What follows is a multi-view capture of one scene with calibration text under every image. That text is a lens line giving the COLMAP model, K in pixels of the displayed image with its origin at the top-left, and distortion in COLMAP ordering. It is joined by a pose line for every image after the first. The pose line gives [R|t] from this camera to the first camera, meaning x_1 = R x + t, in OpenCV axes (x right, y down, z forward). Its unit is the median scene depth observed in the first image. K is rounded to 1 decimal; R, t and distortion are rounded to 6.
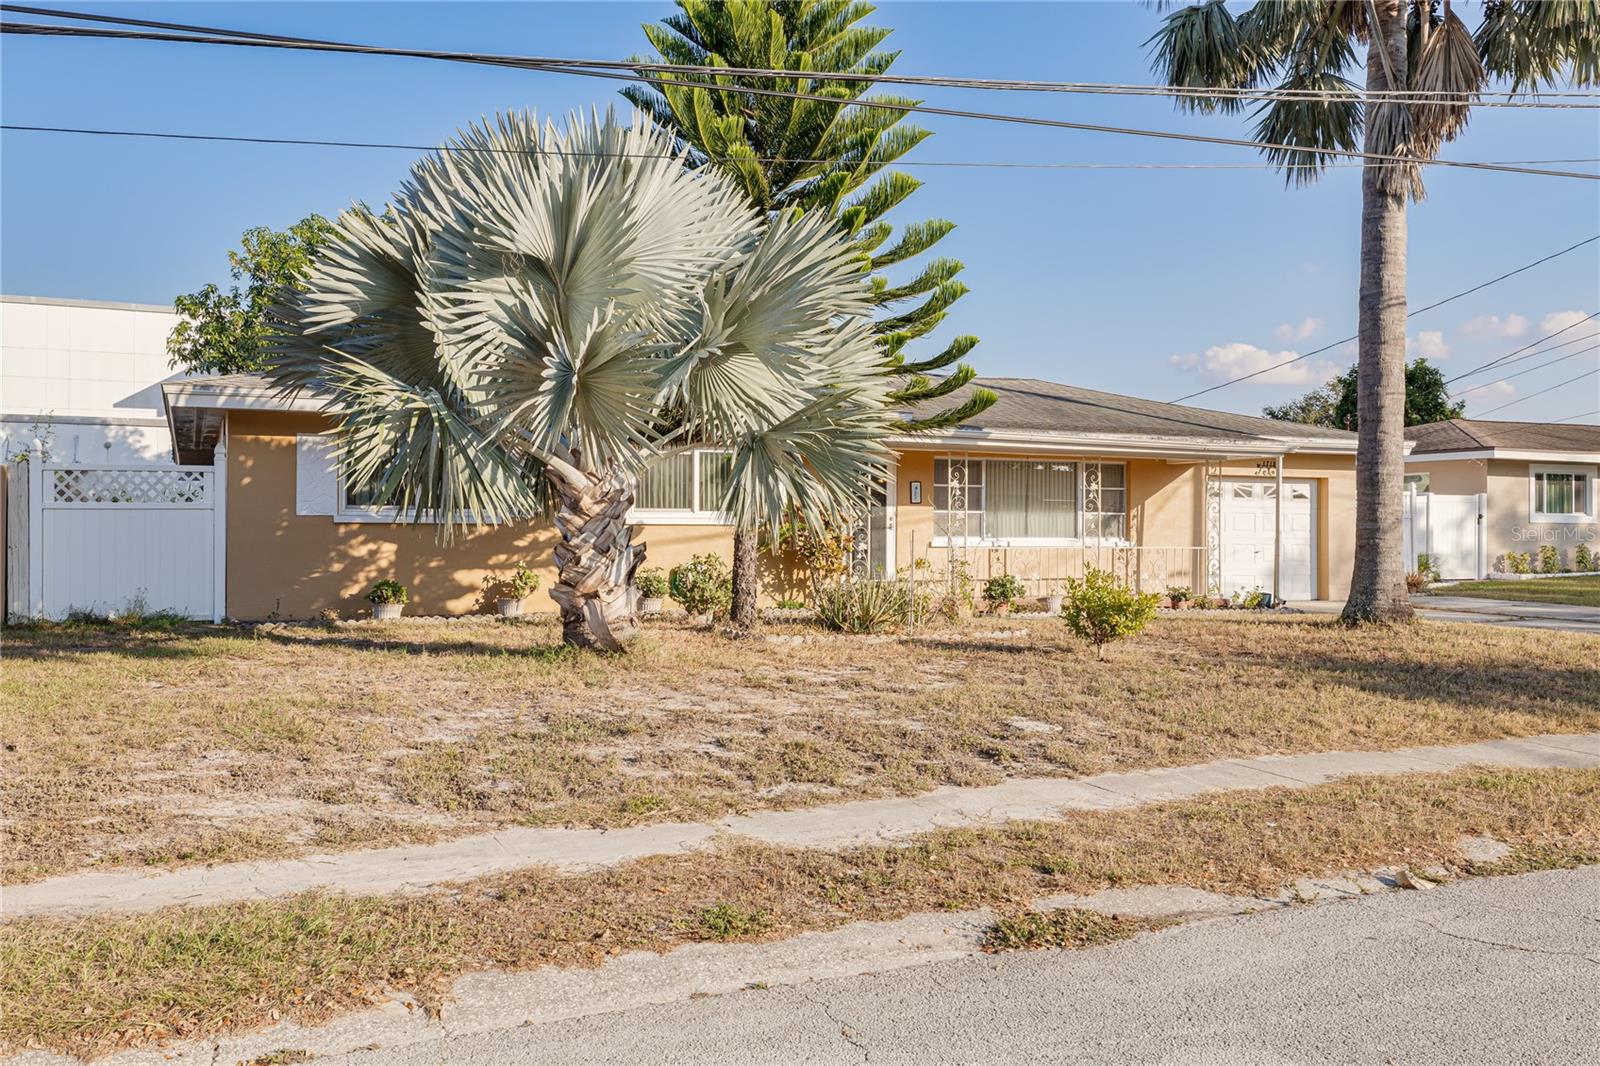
lens RADIAL K [[1357.3, 0, 800.1], [0, 1357.3, 529.7], [0, 0, 1]] dist [0.005419, 0.005214]
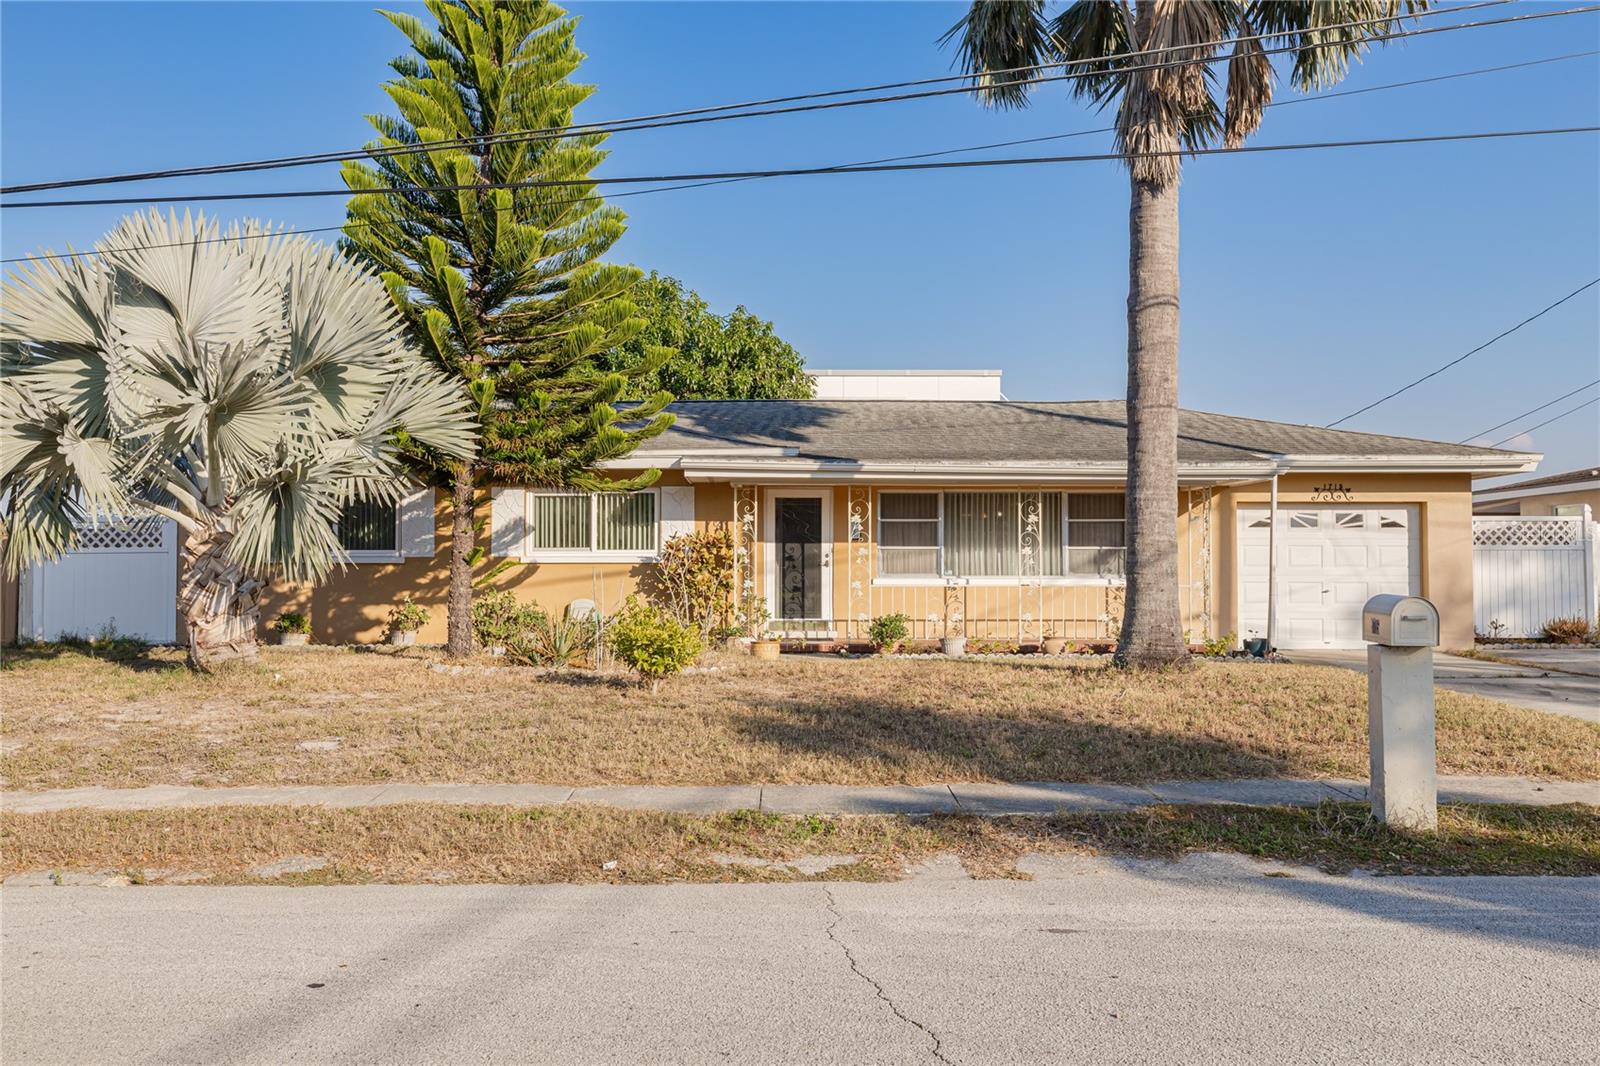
lens RADIAL K [[1459.2, 0, 800.2], [0, 1459.2, 534.6], [0, 0, 1]] dist [-0.015534, 0.000000]
pose [[0.910640, -0.014608, -0.412943, 0.563593], [0.004002, 0.999640, -0.026536, 0.005032], [0.413181, 0.022512, 0.910370, 0.054851]]
